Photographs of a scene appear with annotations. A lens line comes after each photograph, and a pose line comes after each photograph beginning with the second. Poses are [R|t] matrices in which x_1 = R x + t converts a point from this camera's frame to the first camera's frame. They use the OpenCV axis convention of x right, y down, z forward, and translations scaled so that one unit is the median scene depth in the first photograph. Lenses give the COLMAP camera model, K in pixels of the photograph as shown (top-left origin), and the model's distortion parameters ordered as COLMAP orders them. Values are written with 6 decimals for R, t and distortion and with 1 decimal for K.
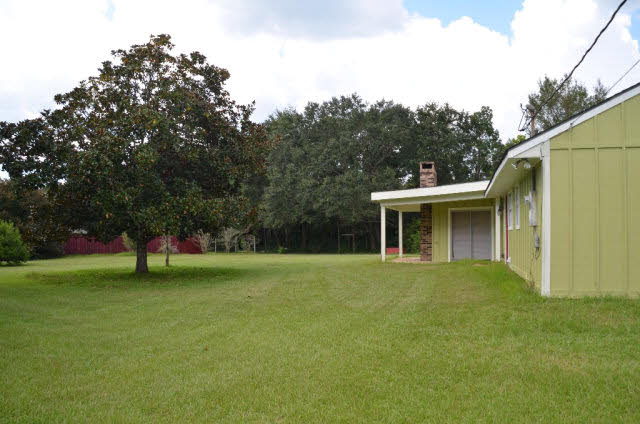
lens RADIAL K [[503.0, 0, 320.7], [0, 503.0, 219.1], [0, 0, 1]] dist [-0.171115, 0.133456]
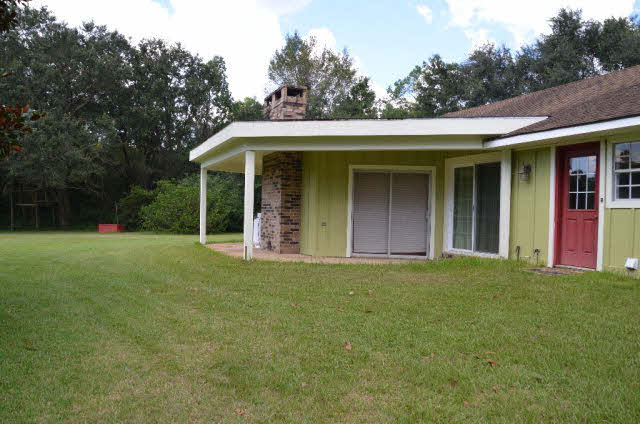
lens RADIAL K [[503.0, 0, 320.7], [0, 503.0, 219.1], [0, 0, 1]] dist [-0.171115, 0.133456]
pose [[0.774926, 0.010123, 0.631971, -0.065443], [-0.043789, 0.998329, 0.037704, 0.009729], [-0.630533, -0.056891, 0.774074, 0.256619]]
